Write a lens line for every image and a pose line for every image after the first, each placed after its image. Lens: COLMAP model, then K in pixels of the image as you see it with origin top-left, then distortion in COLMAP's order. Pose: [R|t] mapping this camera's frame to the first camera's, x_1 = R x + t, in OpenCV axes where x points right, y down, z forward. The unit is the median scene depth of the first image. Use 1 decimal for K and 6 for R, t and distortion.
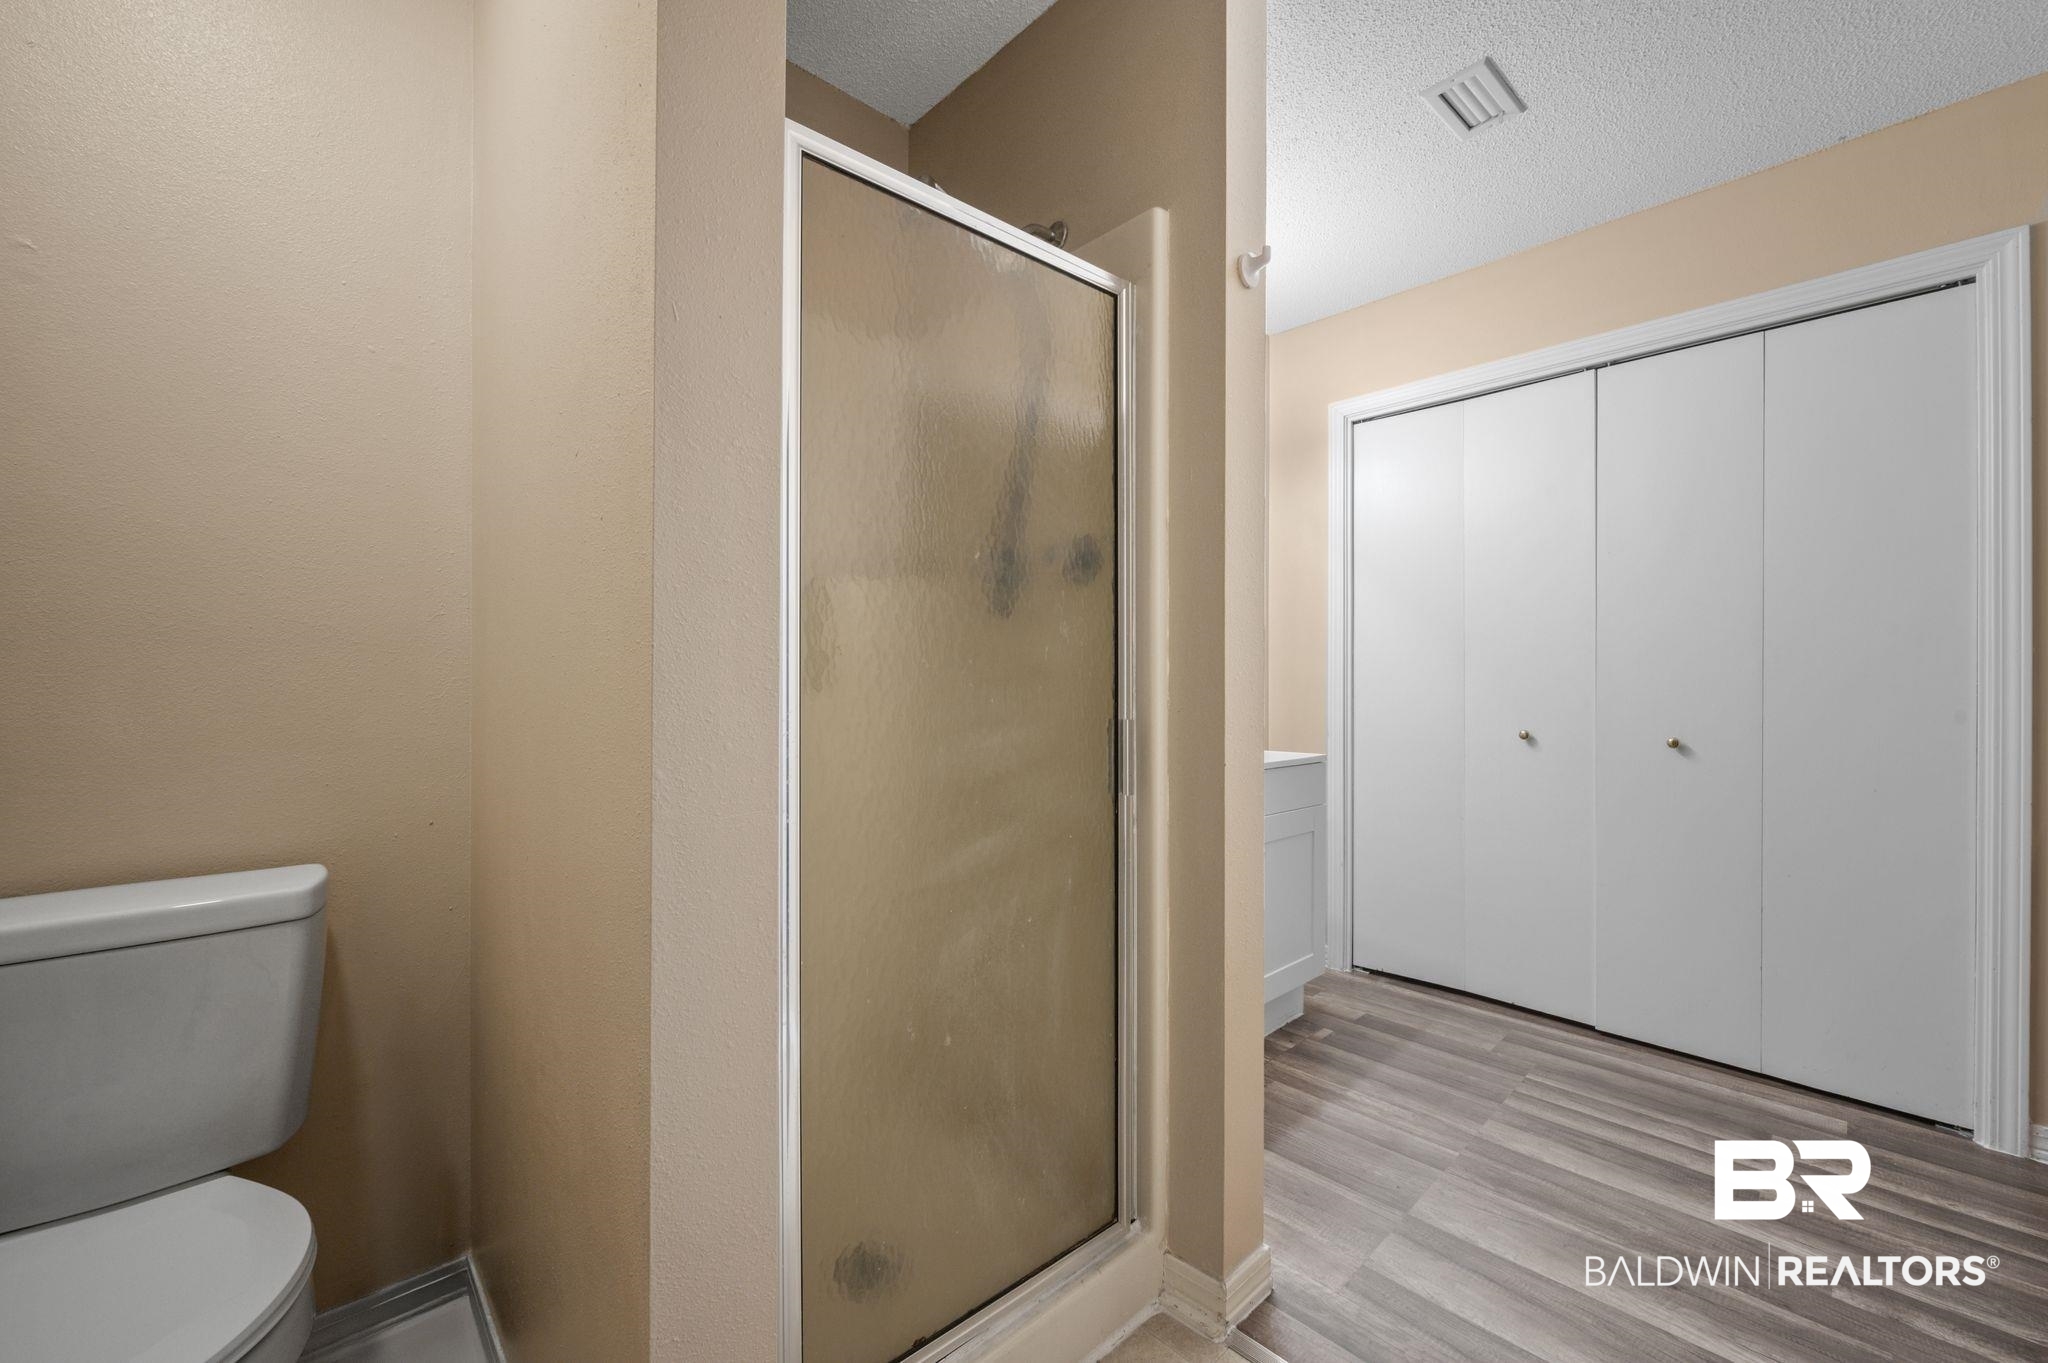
lens RADIAL K [[810.1, 0, 1029.2], [0, 810.1, 685.4], [0, 0, 1]] dist [-0.002473, -0.000253]
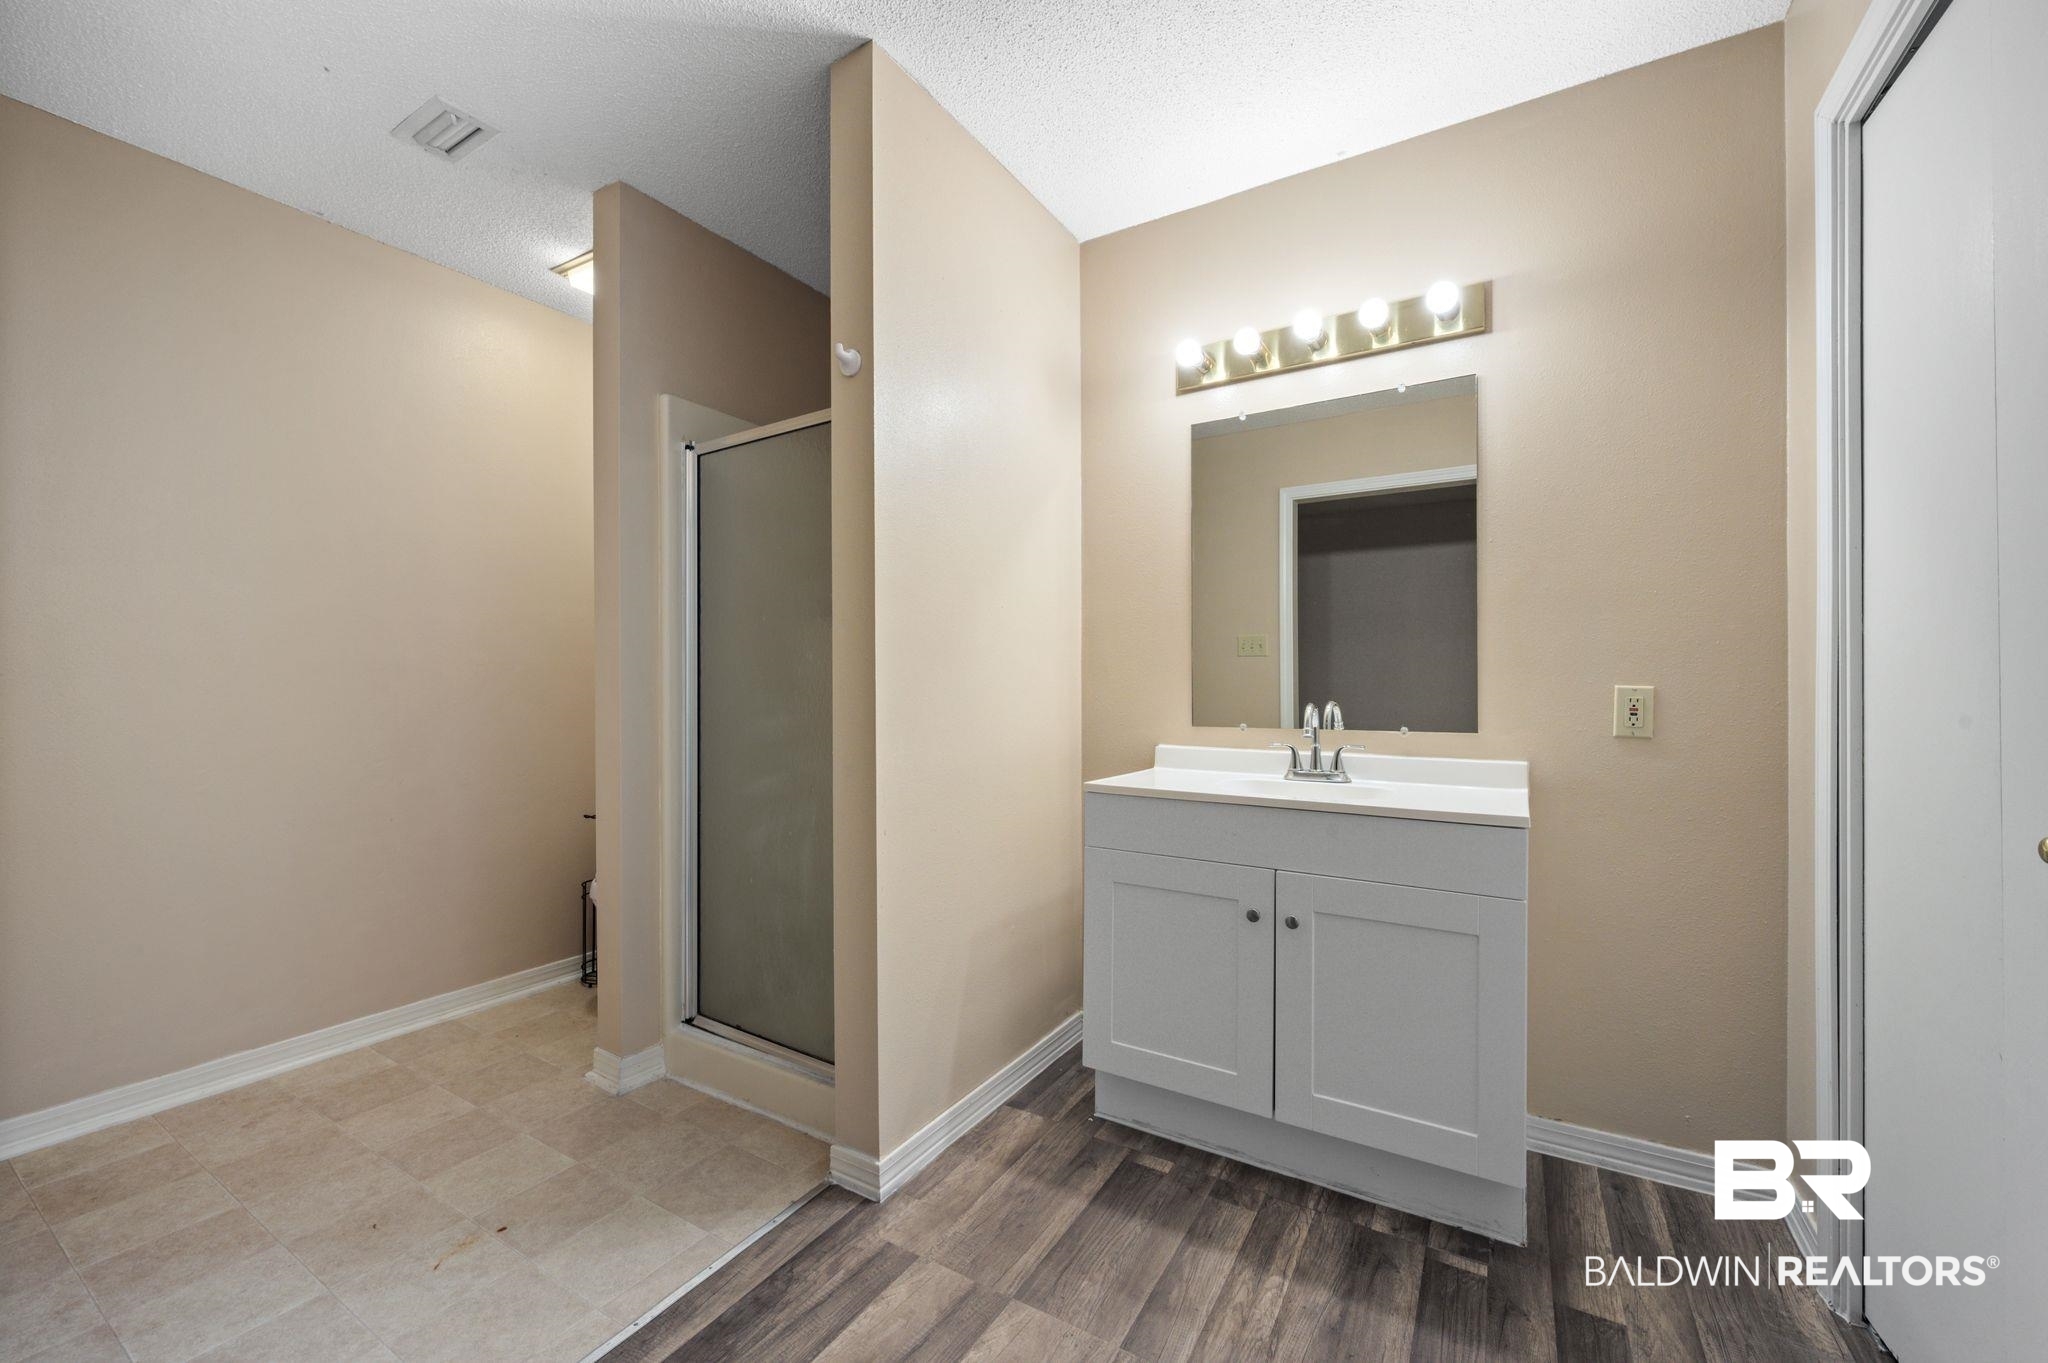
lens RADIAL K [[810.1, 0, 1027.7], [0, 810.1, 685.4], [0, 0, 1]] dist [-0.002473, -0.000253]
pose [[0.274127, 0.005630, -0.961677, 1.104472], [-0.011617, 0.999929, 0.002543, -0.015125], [0.961623, 0.010475, 0.274173, 0.643217]]
